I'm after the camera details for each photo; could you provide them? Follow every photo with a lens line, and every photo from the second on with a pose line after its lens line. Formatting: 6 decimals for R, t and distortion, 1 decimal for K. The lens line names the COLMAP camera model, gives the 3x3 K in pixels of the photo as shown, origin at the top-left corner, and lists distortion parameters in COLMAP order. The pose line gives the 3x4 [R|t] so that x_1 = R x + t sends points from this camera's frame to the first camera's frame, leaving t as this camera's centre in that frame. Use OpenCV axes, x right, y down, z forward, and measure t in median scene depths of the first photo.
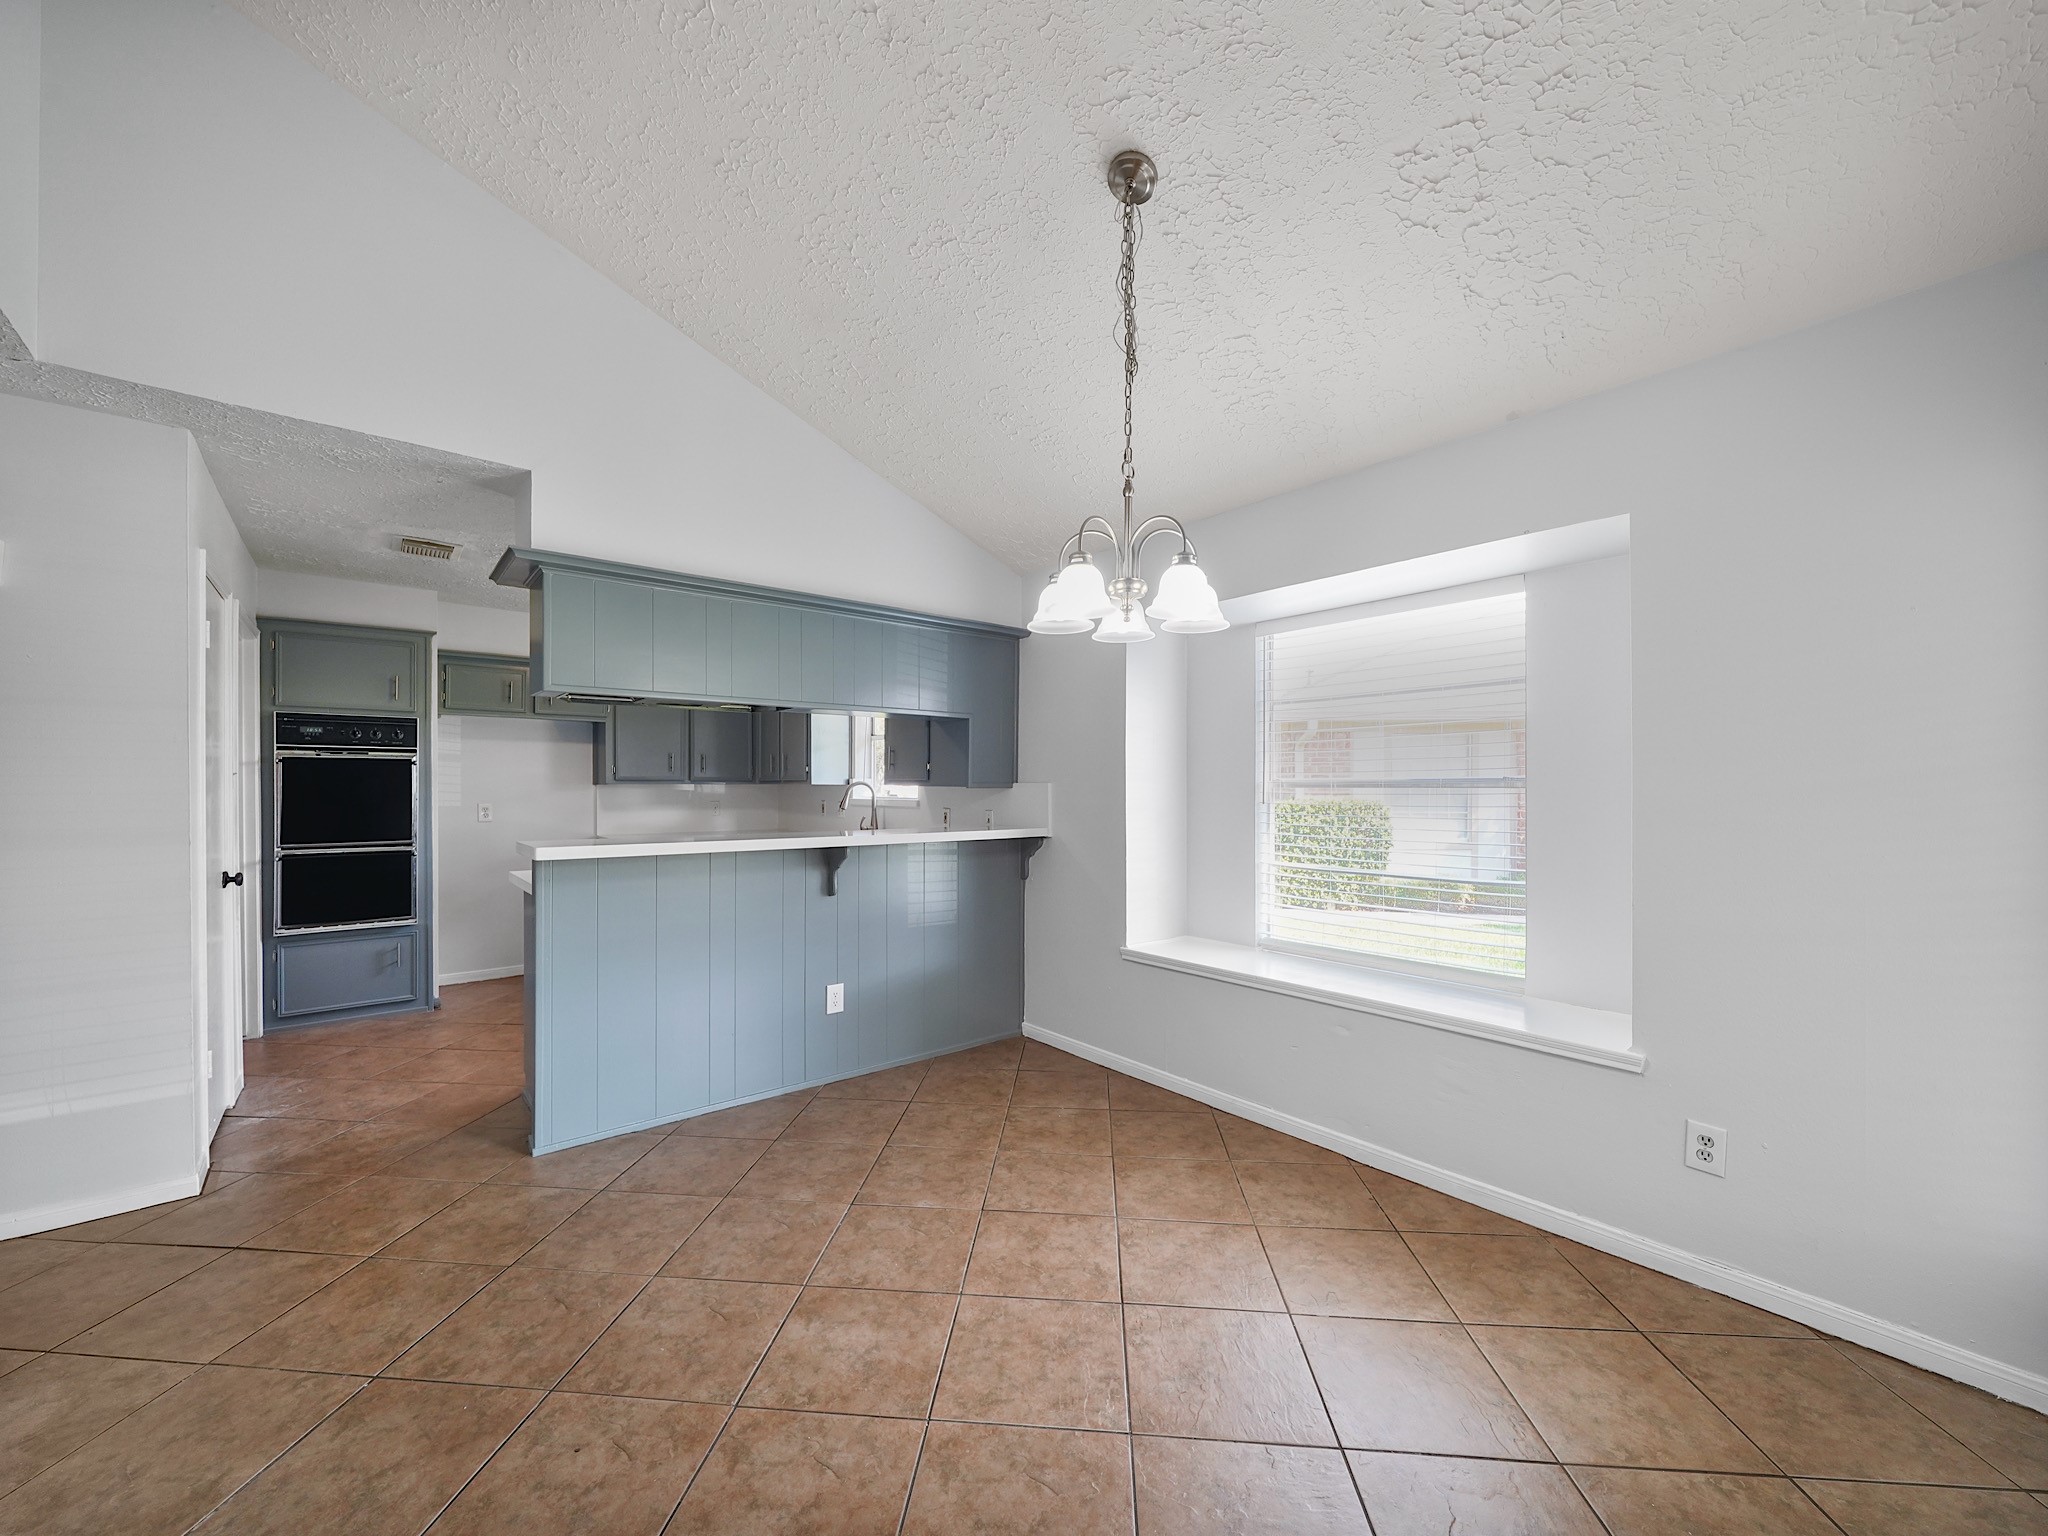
lens RADIAL K [[799.7, 0, 1028.2], [0, 799.7, 780.5], [0, 0, 1]] dist [-0.012755, 0.001170]
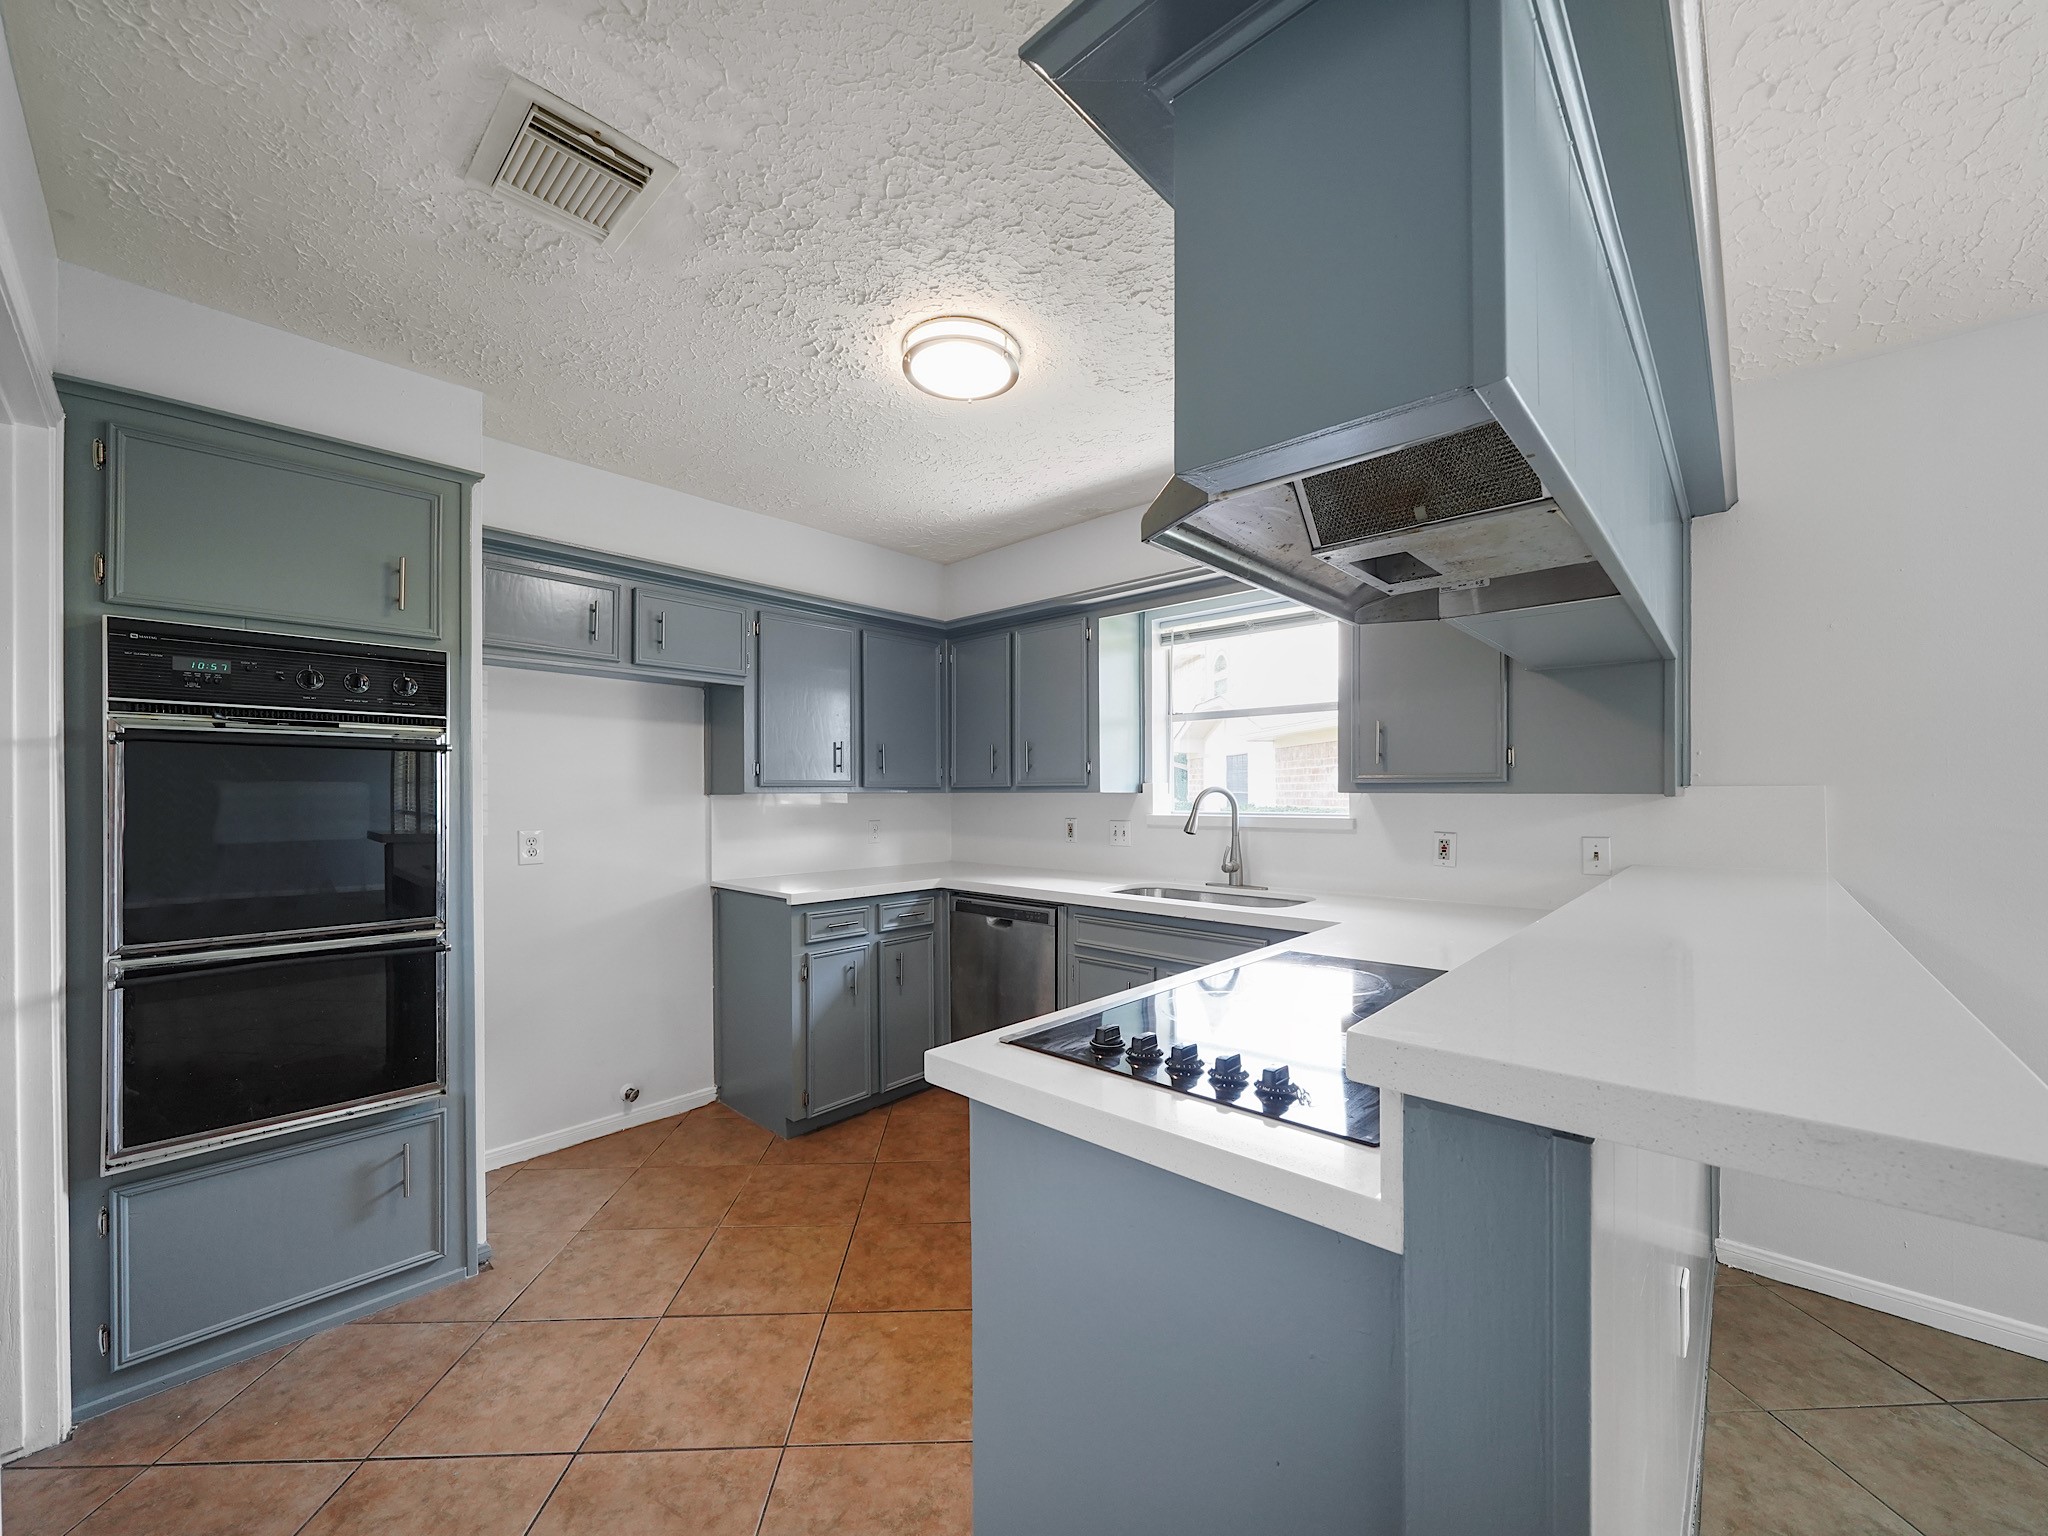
lens RADIAL K [[799.7, 0, 1026.9], [0, 799.7, 784.5], [0, 0, 1]] dist [-0.012755, 0.001170]
pose [[0.992076, -0.003418, 0.125591, -0.522739], [0.004208, 0.999973, -0.006027, 0.003012], [-0.125567, 0.006508, 0.992064, 0.529614]]
